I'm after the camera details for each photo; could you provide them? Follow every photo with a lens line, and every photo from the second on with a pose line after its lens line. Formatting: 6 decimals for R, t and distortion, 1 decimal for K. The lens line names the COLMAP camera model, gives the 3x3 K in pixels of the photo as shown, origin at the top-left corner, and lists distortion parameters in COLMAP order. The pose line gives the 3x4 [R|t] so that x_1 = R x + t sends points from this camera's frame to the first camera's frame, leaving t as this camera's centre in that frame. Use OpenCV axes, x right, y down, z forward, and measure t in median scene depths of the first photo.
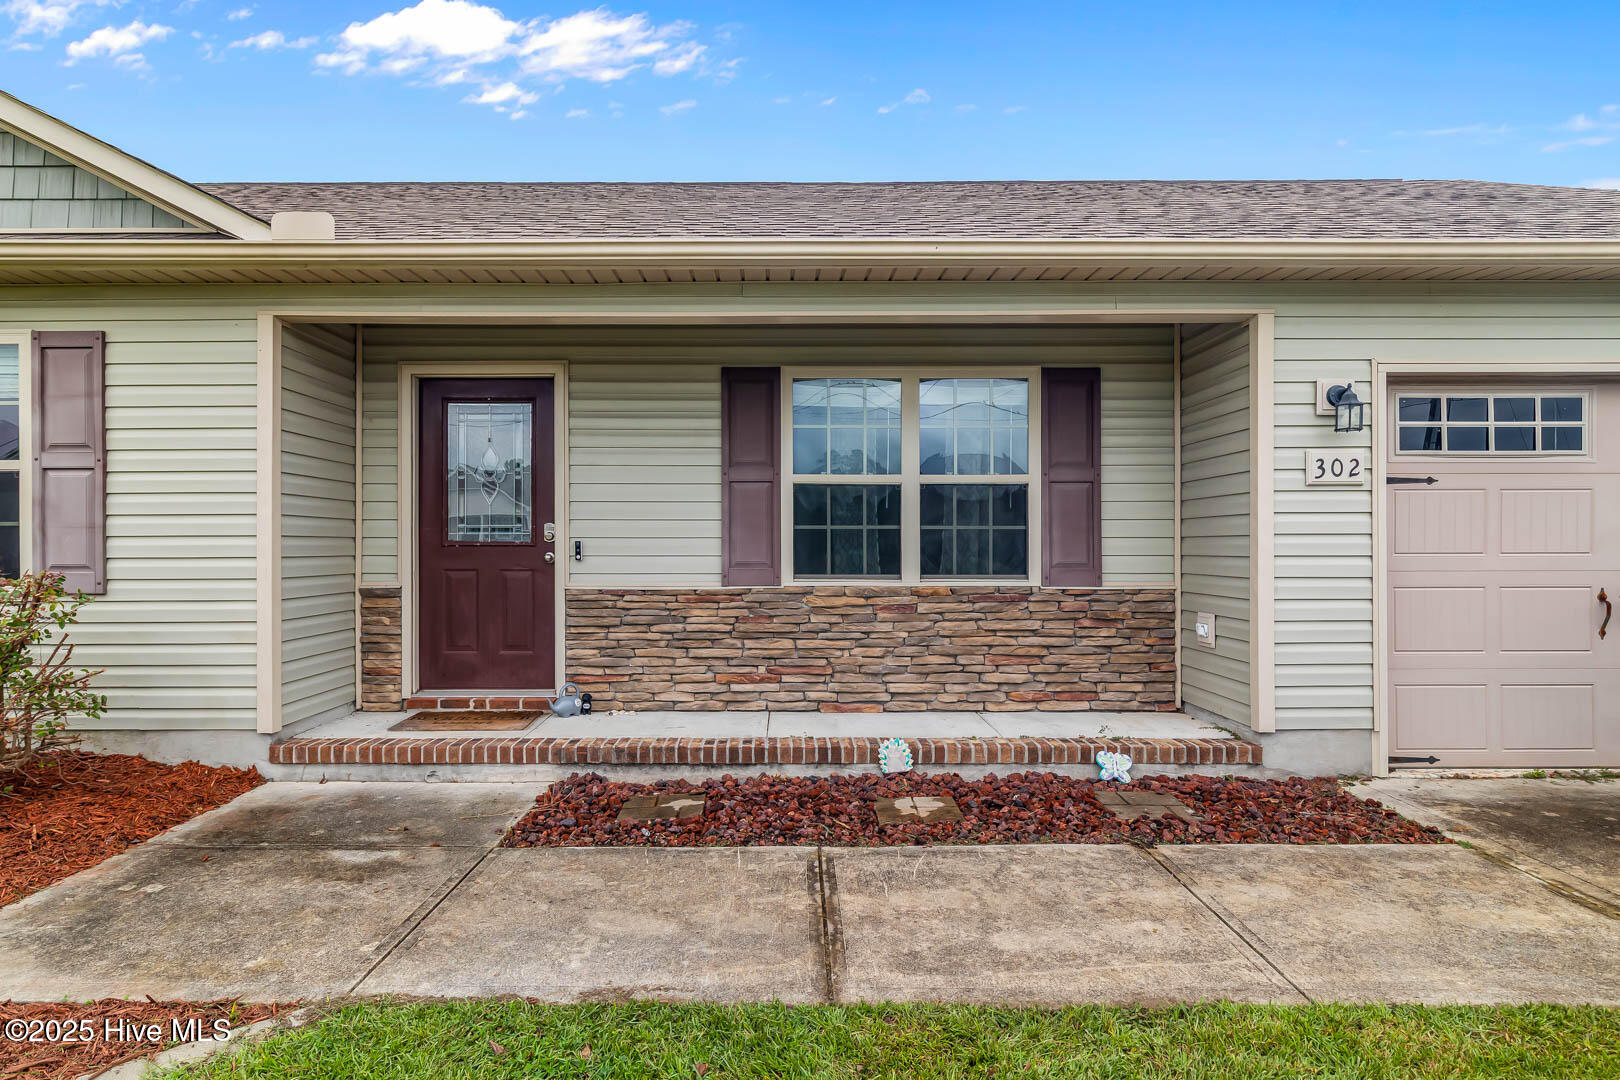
lens RADIAL K [[819.1, 0, 790.8], [0, 819.1, 535.2], [0, 0, 1]] dist [0.002269, 0.000133]
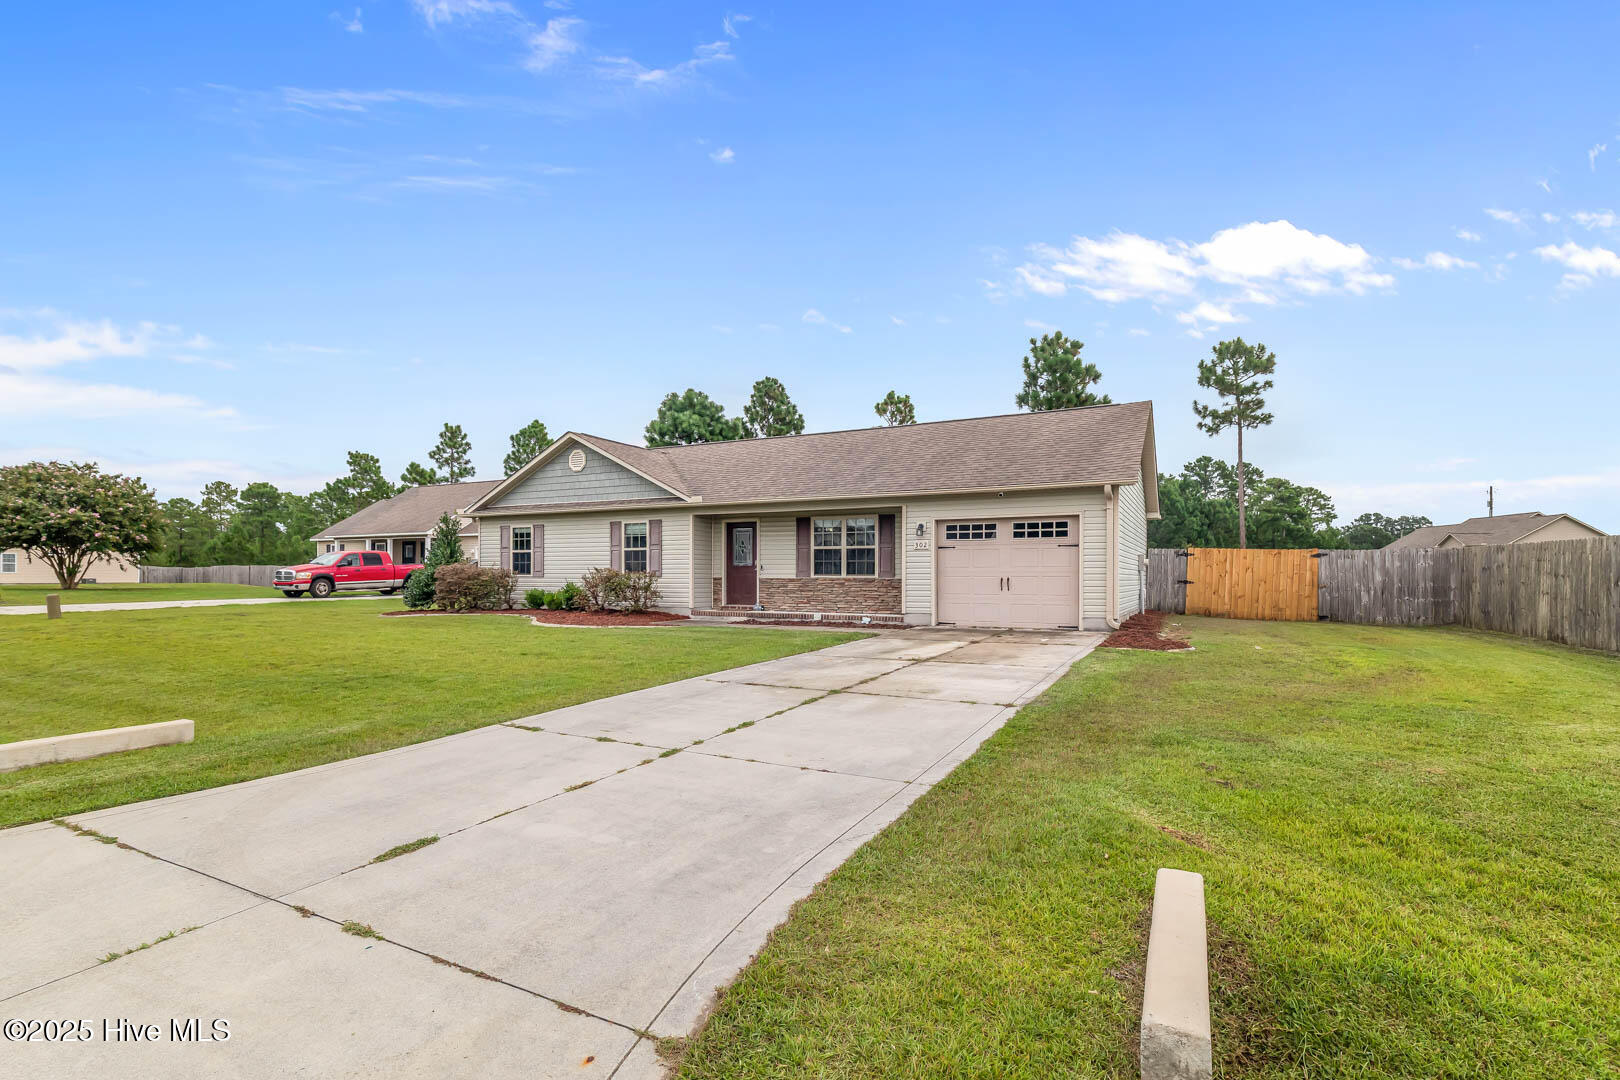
lens RADIAL K [[729.7, 0, 834.1], [0, 729.7, 552.4], [0, 0, 1]] dist [-0.000022, -0.000263]
pose [[0.909936, -0.011218, -0.414597, 1.426926], [0.003303, 0.999798, -0.019803, 0.015894], [0.414735, 0.016650, 0.909790, -1.902341]]
